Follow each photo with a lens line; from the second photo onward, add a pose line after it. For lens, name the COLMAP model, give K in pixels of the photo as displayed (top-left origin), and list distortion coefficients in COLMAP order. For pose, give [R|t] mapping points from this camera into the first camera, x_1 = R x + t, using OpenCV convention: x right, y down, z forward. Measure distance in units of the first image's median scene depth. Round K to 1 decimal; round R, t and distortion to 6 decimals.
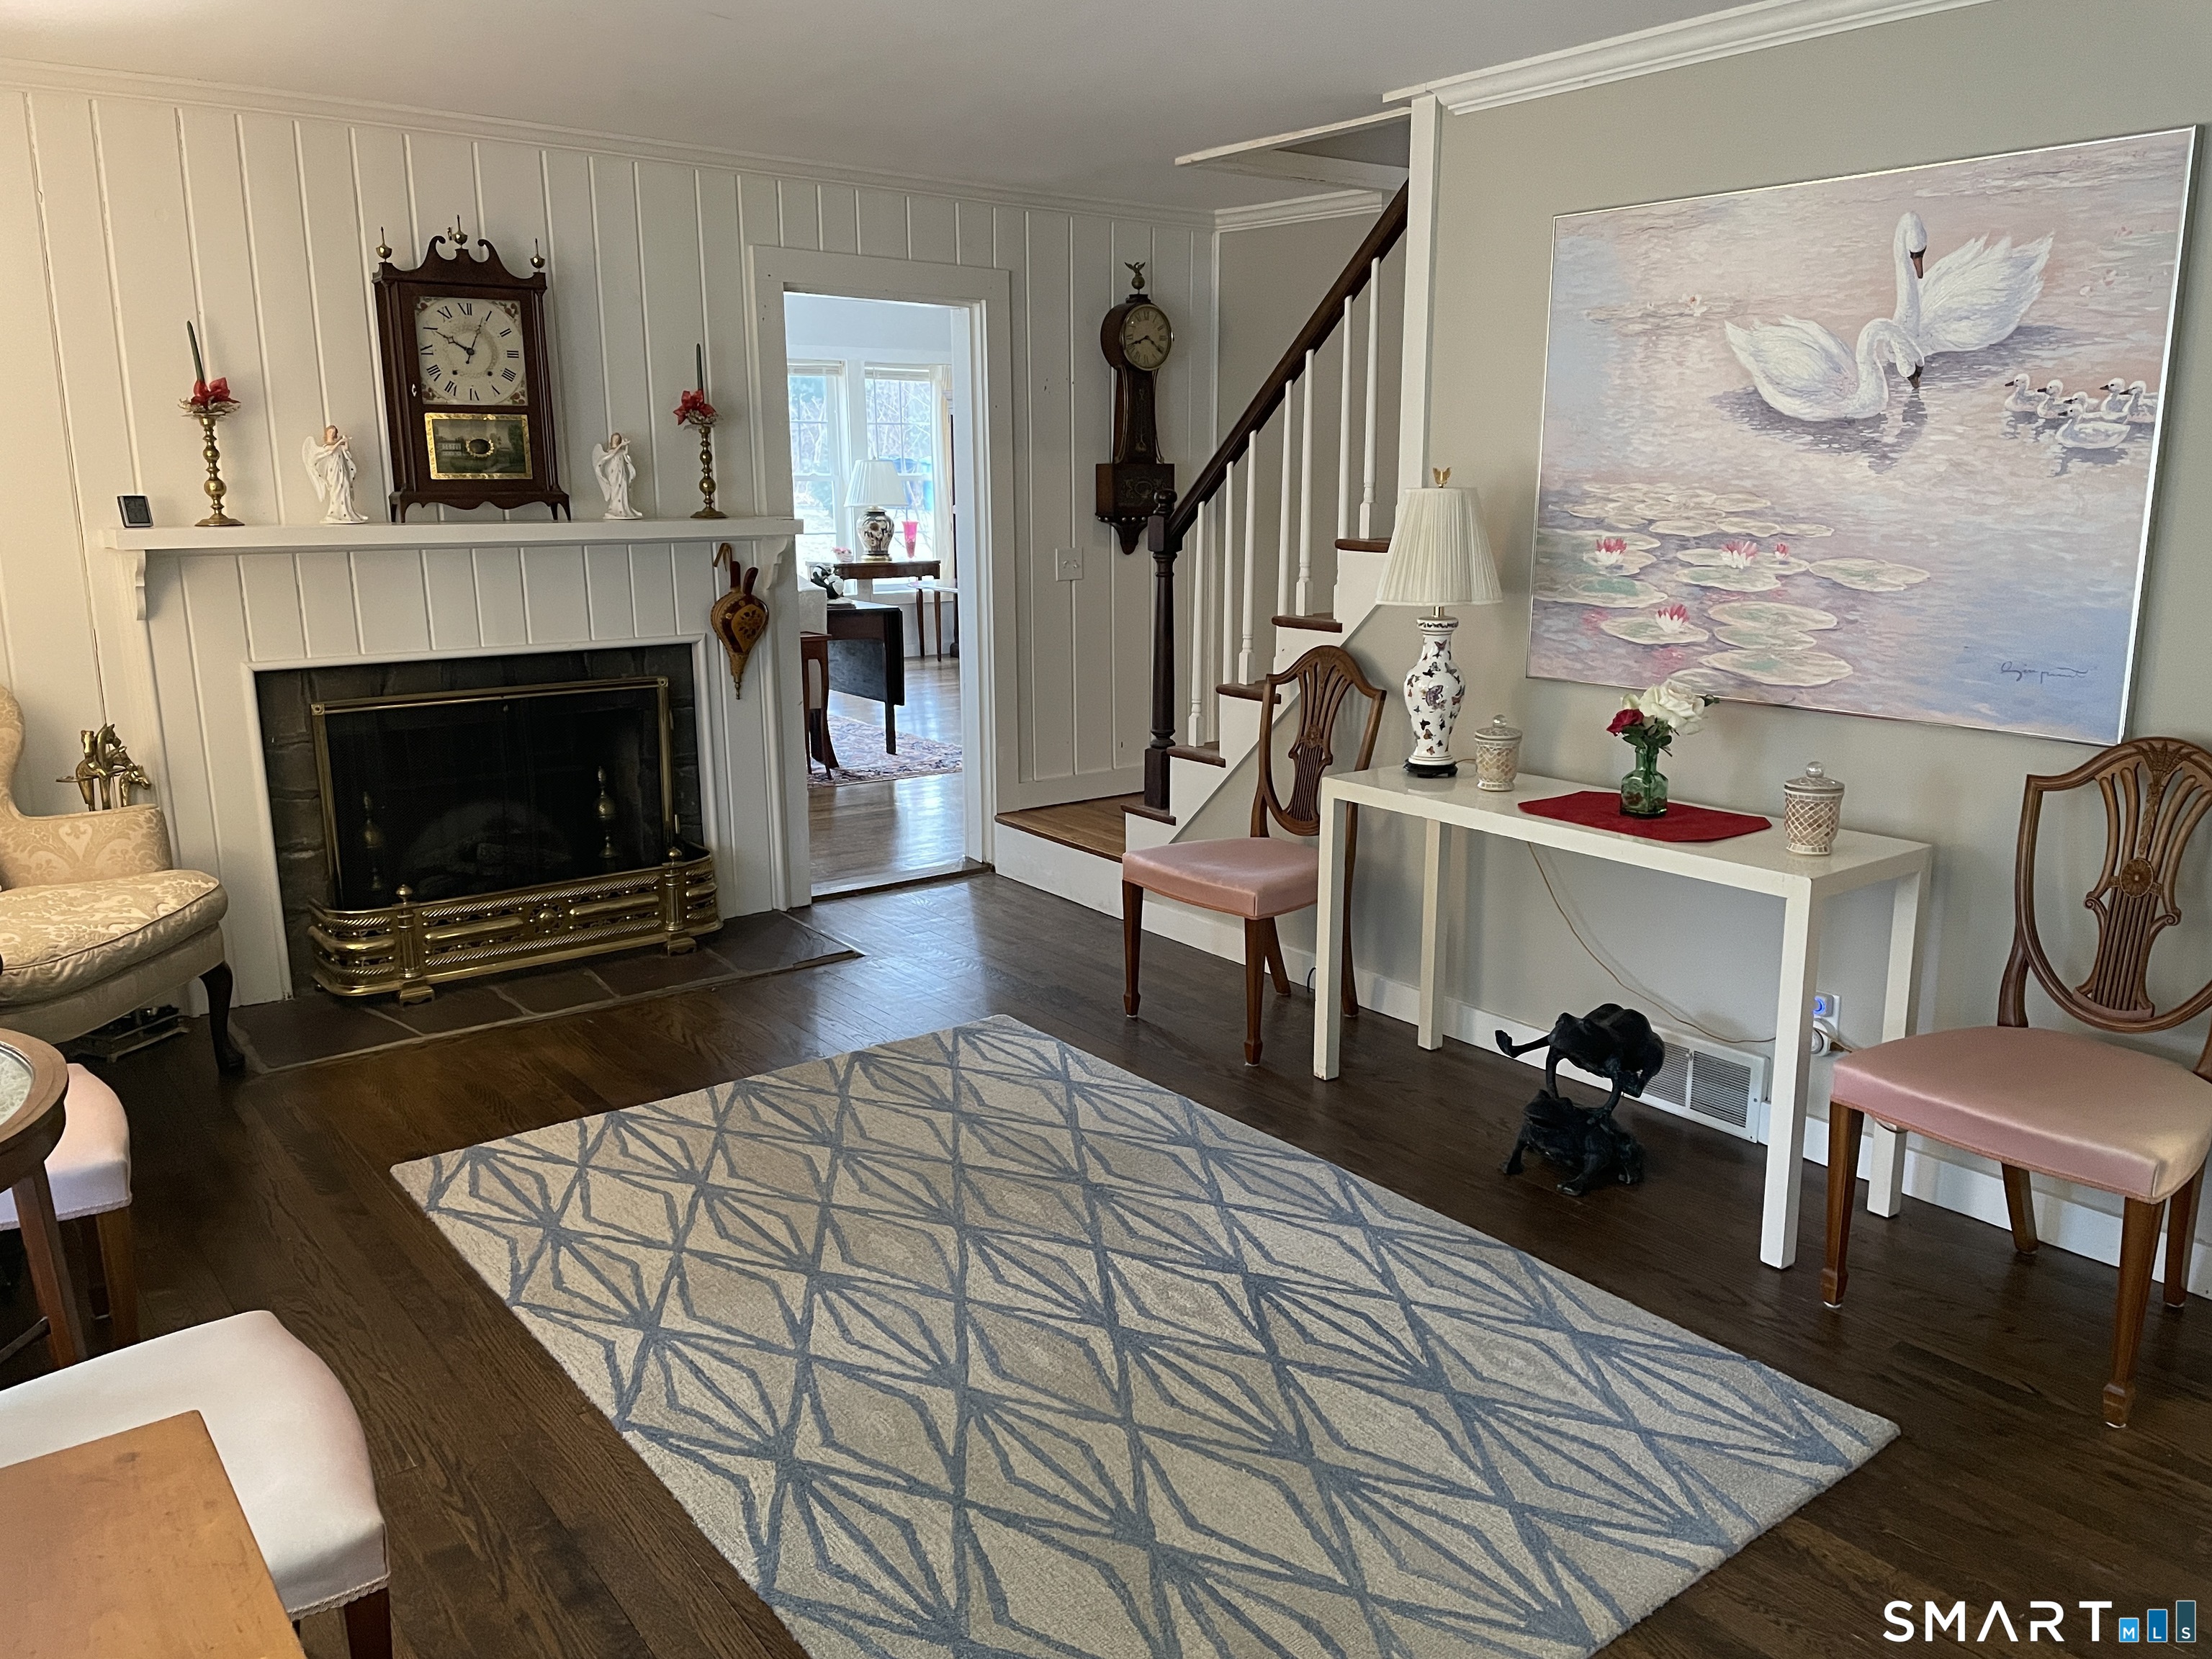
lens RADIAL K [[1659.7, 0, 1143.5], [0, 1659.7, 835.6], [0, 0, 1]] dist [0.092234, -0.097852]
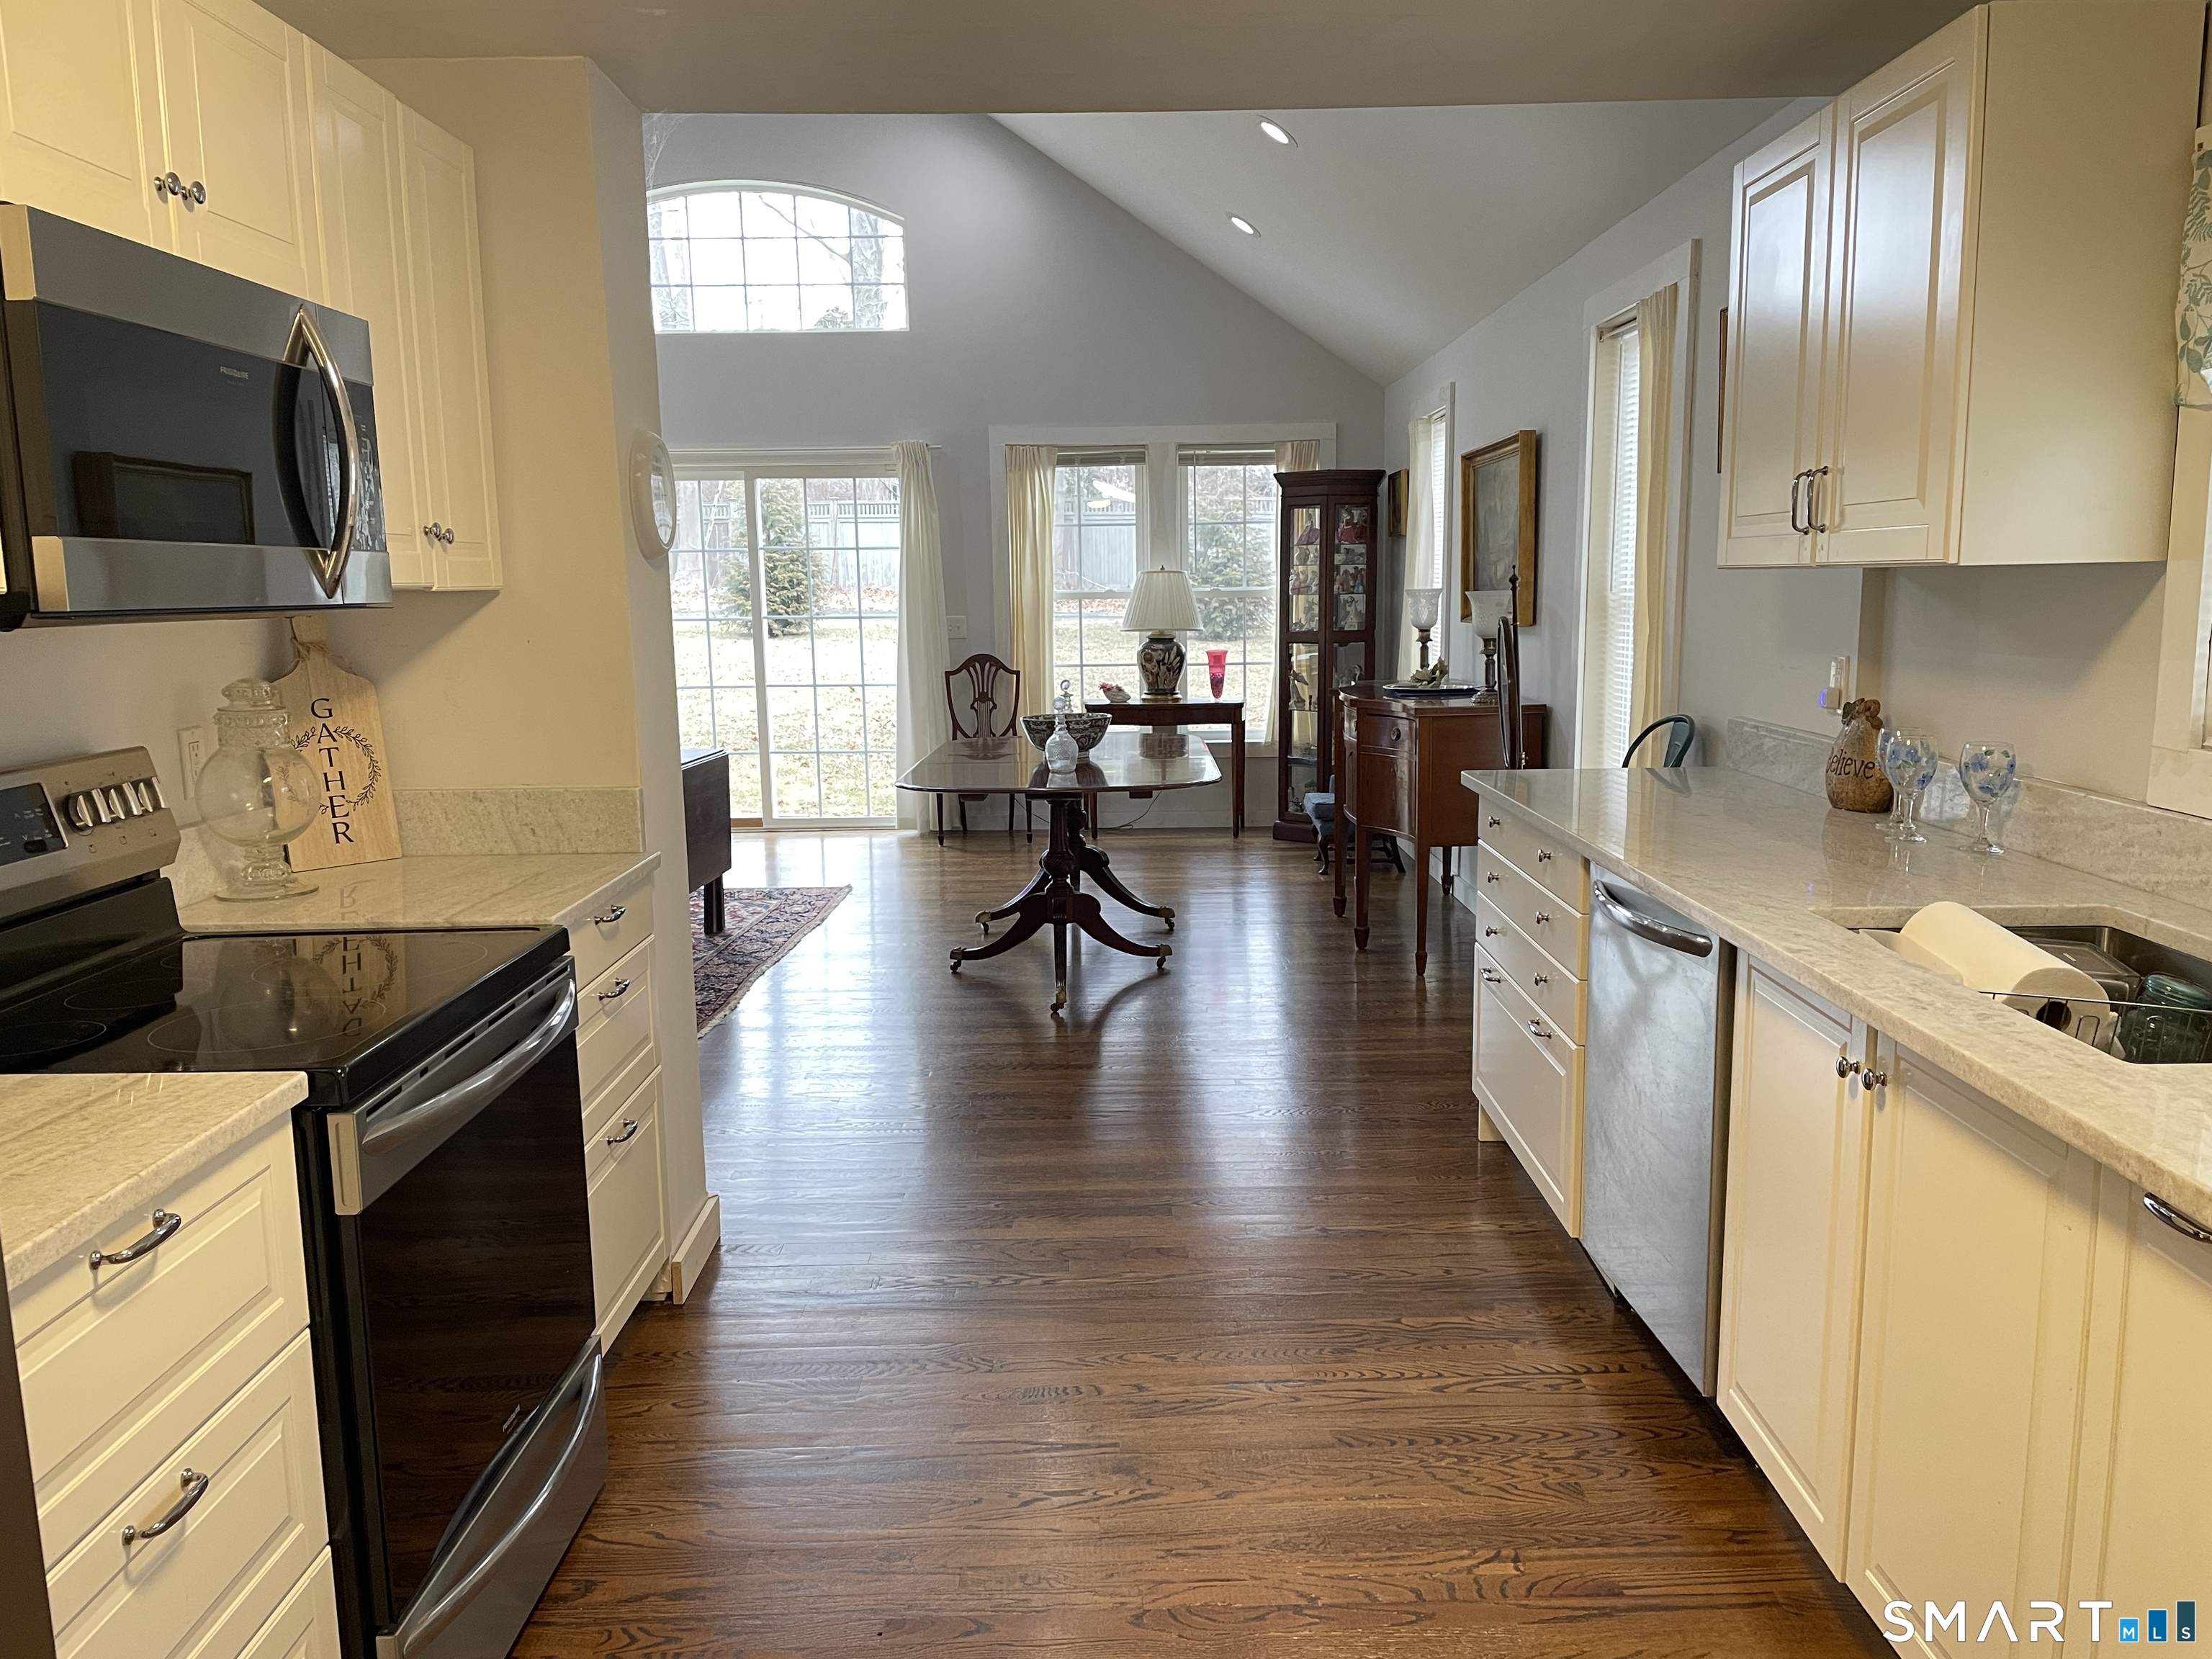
lens RADIAL K [[1659.7, 0, 1114.4], [0, 1659.7, 818.0], [0, 0, 1]] dist [0.092234, -0.097852]
pose [[0.795131, 0.085608, -0.600365, 0.783410], [-0.123915, 0.992034, -0.022657, -0.253715], [0.593643, 0.092410, 0.799405, 1.066204]]
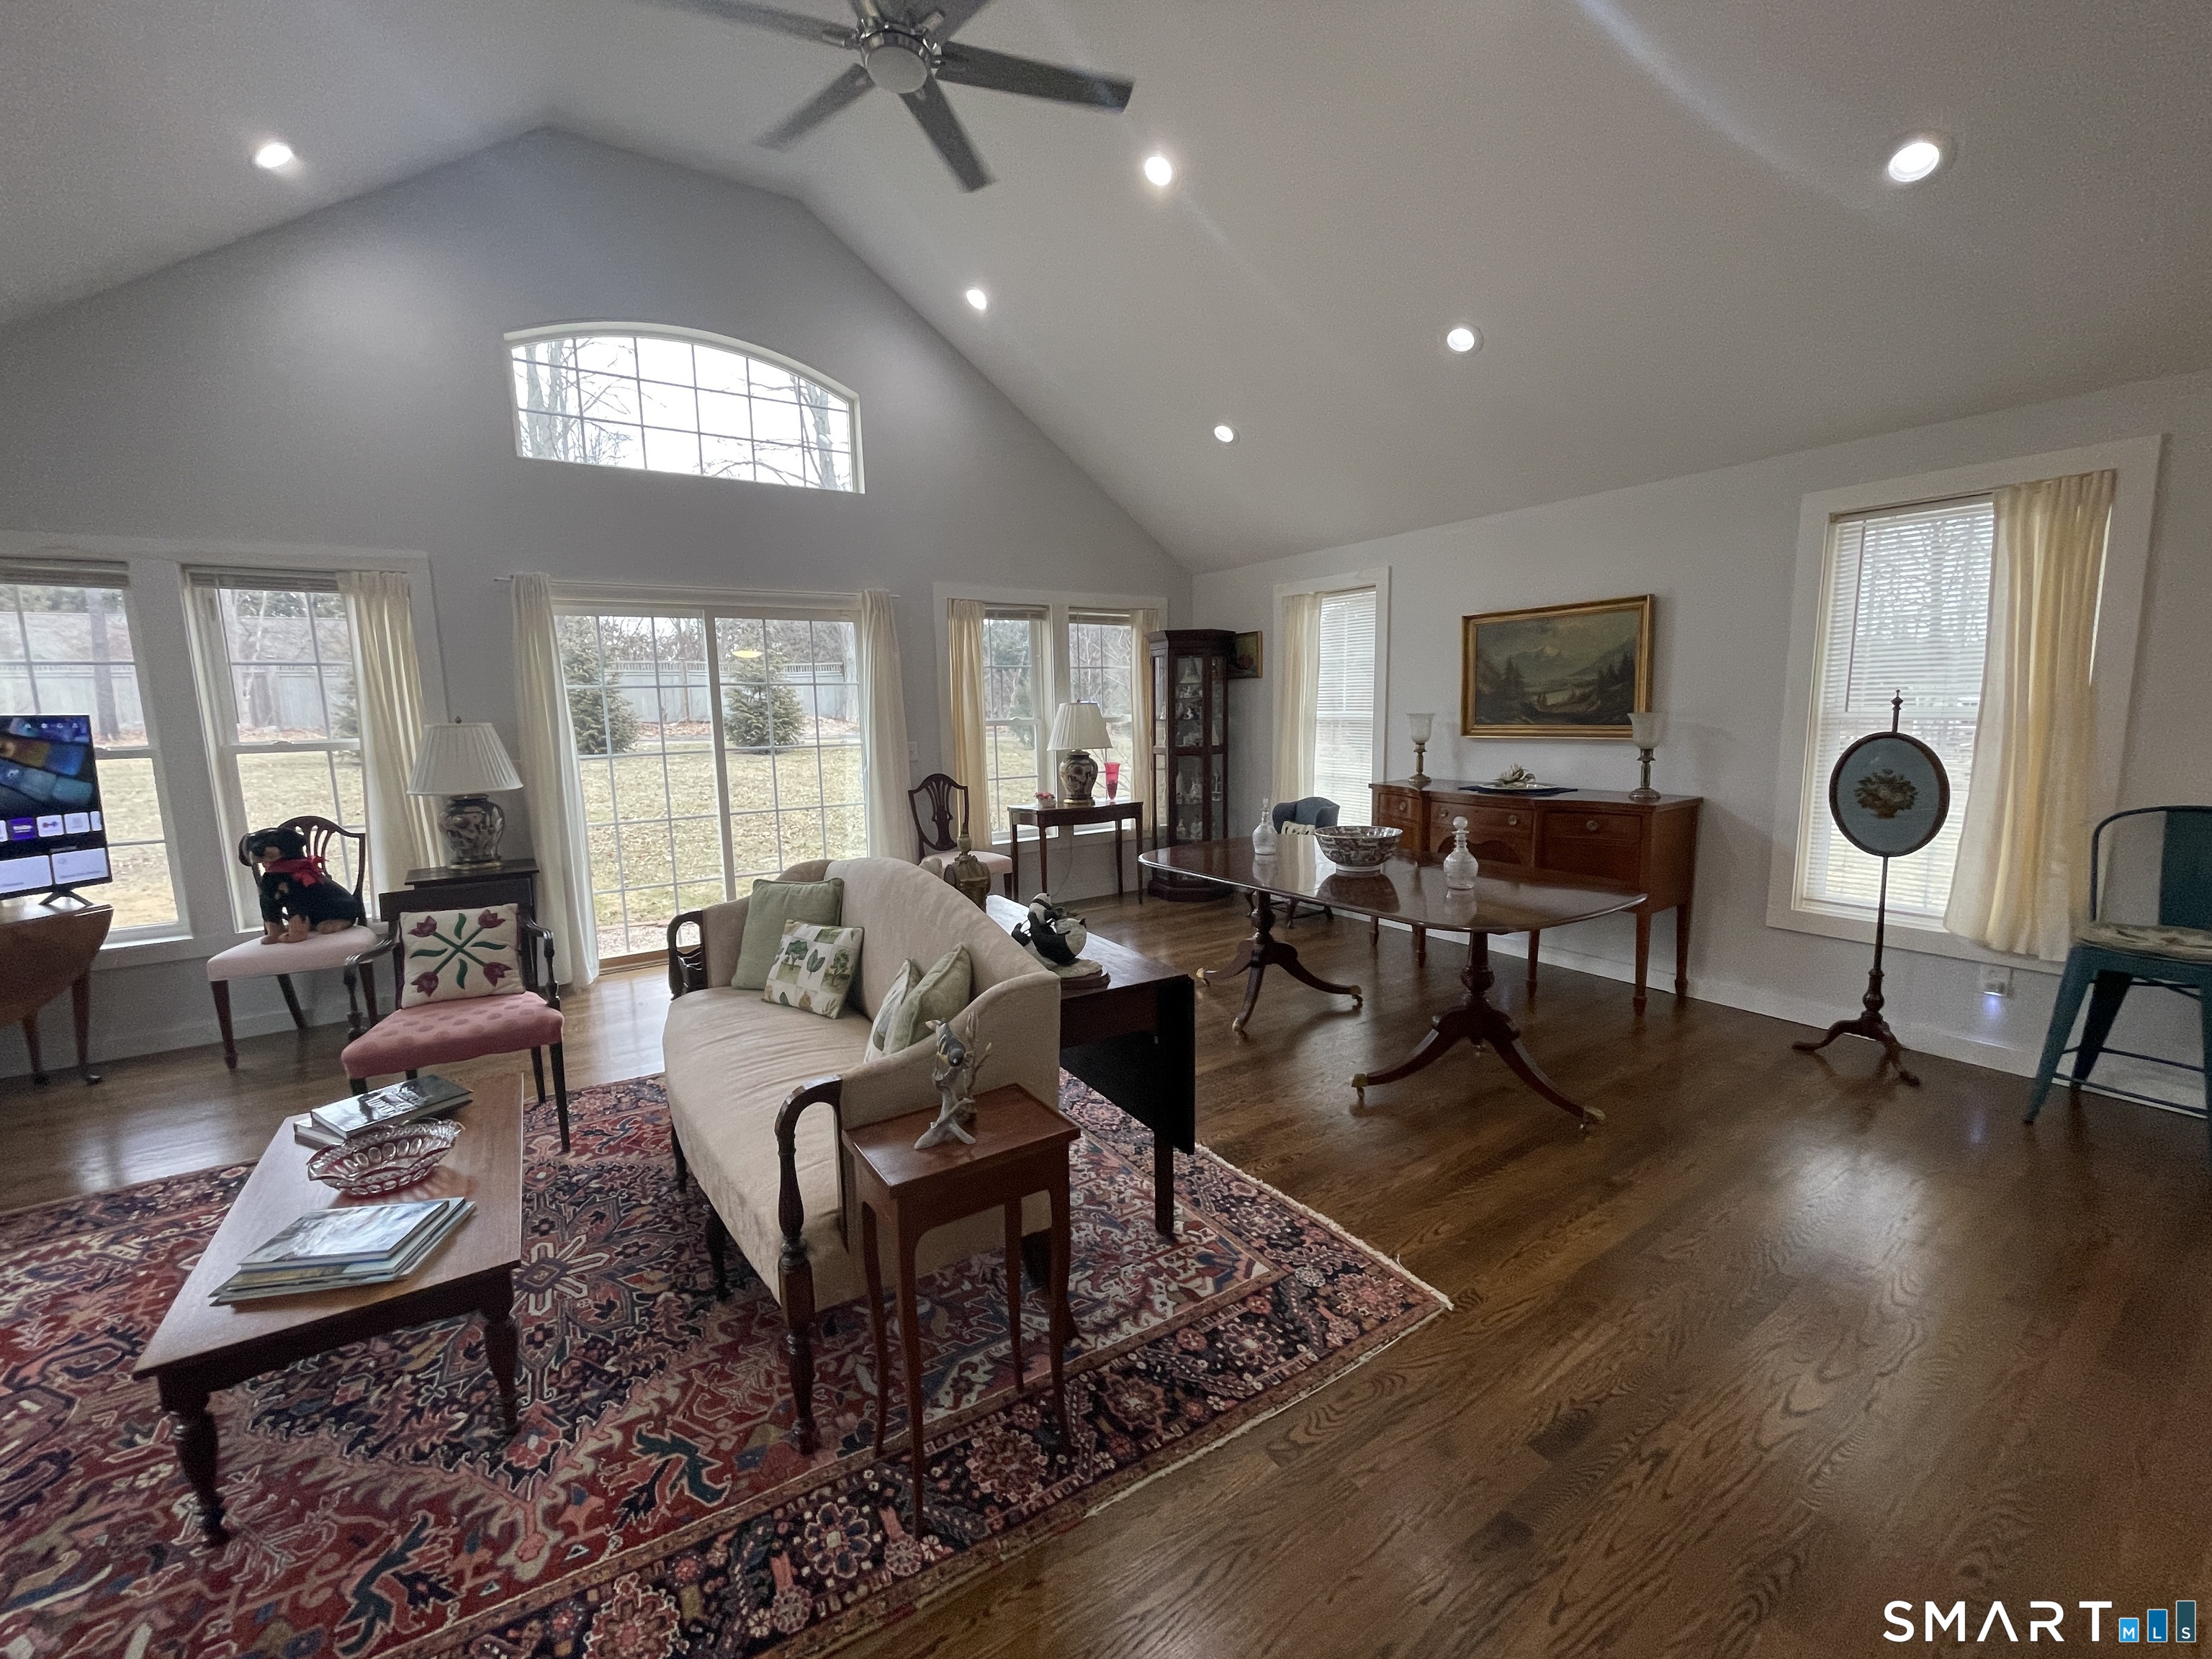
lens RADIAL K [[895.9, 0, 1110.8], [0, 895.9, 818.1], [0, 0, 1]] dist [-0.002344, -0.000343]
pose [[0.997269, 0.000066, -0.073853, -0.283725], [-0.006437, 0.996272, -0.086028, -0.308930], [0.073572, 0.086268, 0.993552, 1.335098]]
